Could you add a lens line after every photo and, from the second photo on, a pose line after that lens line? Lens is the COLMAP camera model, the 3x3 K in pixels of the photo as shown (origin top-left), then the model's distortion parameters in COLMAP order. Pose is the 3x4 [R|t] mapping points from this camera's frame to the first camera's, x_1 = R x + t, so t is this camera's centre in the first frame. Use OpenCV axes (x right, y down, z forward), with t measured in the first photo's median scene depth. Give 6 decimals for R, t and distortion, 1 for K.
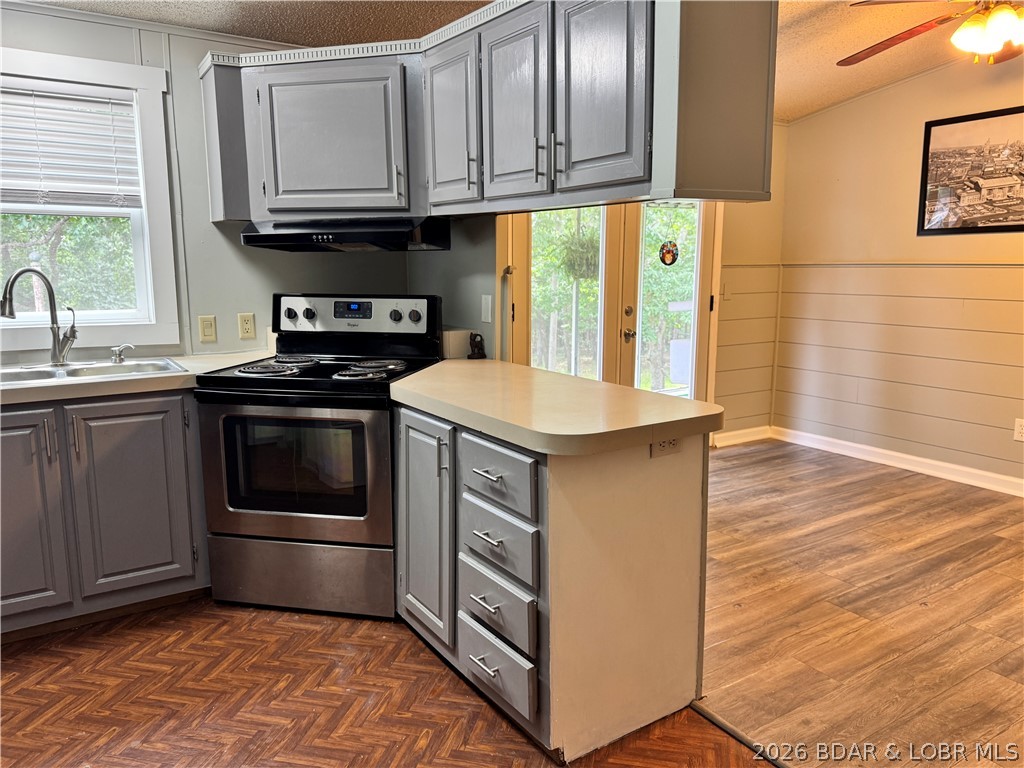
lens RADIAL K [[735.3, 0, 509.9], [0, 735.3, 384.4], [0, 0, 1]] dist [0.036599, -0.040970]
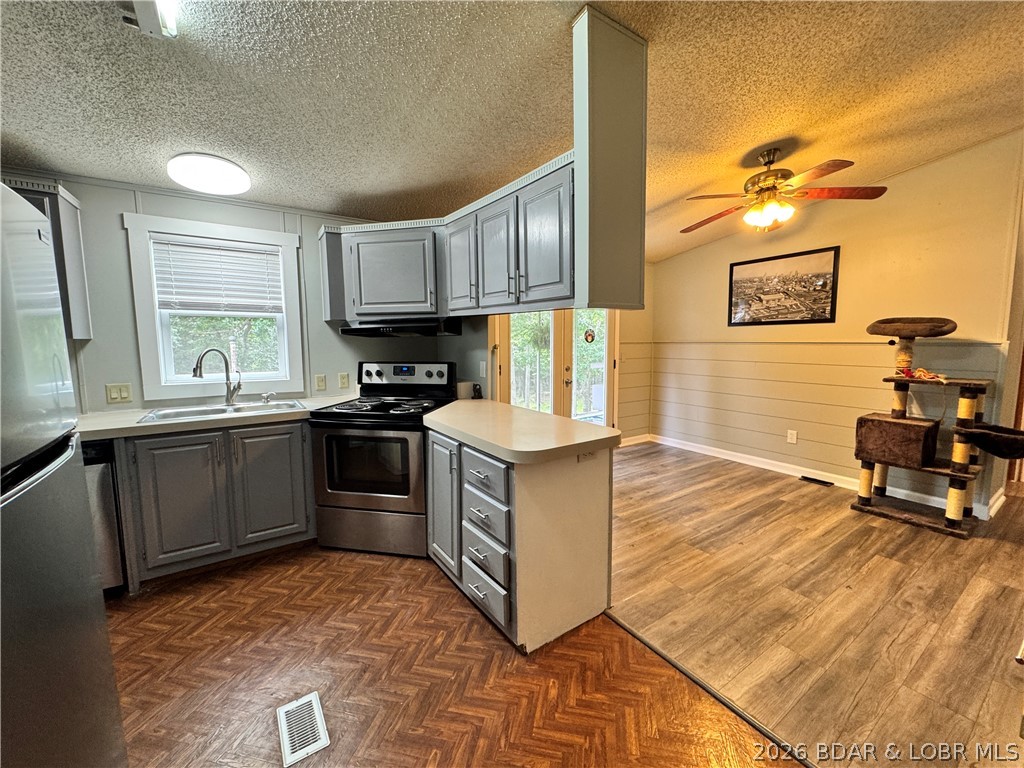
lens RADIAL K [[414.4, 0, 509.2], [0, 414.4, 382.4], [0, 0, 1]] dist [-0.004560, 0.000271]
pose [[0.999884, -0.005001, 0.014398, 0.018108], [0.005856, 0.998181, -0.059998, -0.018106], [-0.014072, 0.060076, 0.998095, 0.044879]]
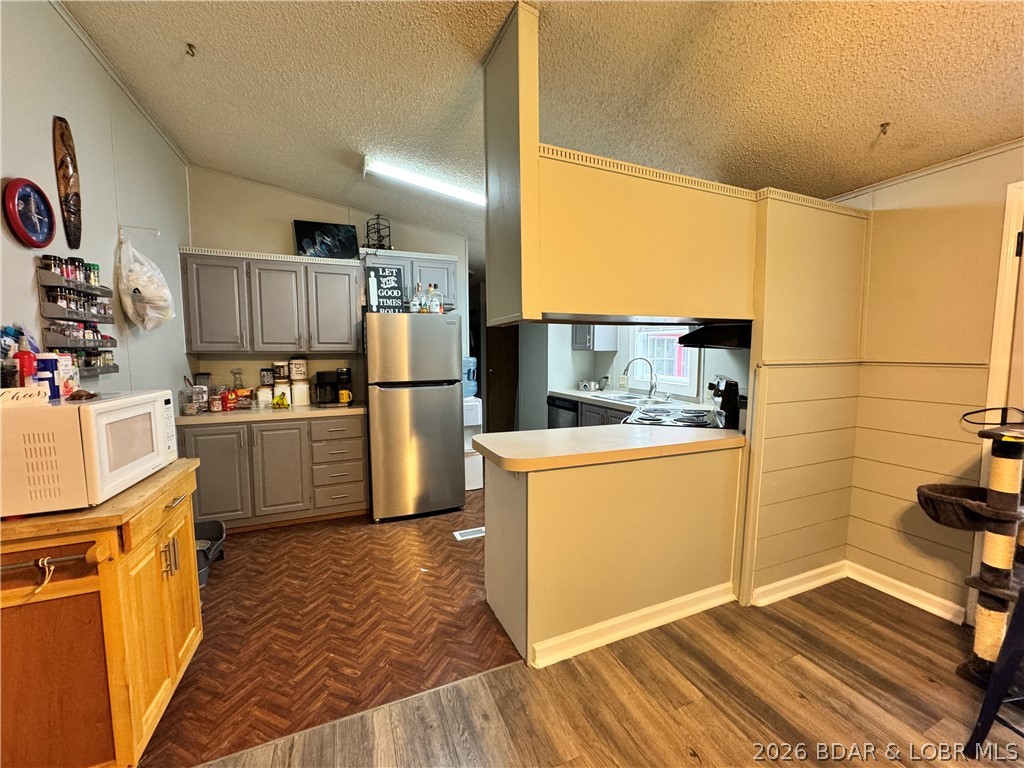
lens RADIAL K [[414.4, 0, 512.2], [0, 414.4, 387.7], [0, 0, 1]] dist [-0.004560, 0.000271]
pose [[-0.185078, 0.086887, -0.978875, 0.809107], [-0.153583, 0.981287, 0.116139, -0.151316], [0.970648, 0.171833, -0.168271, 0.827423]]
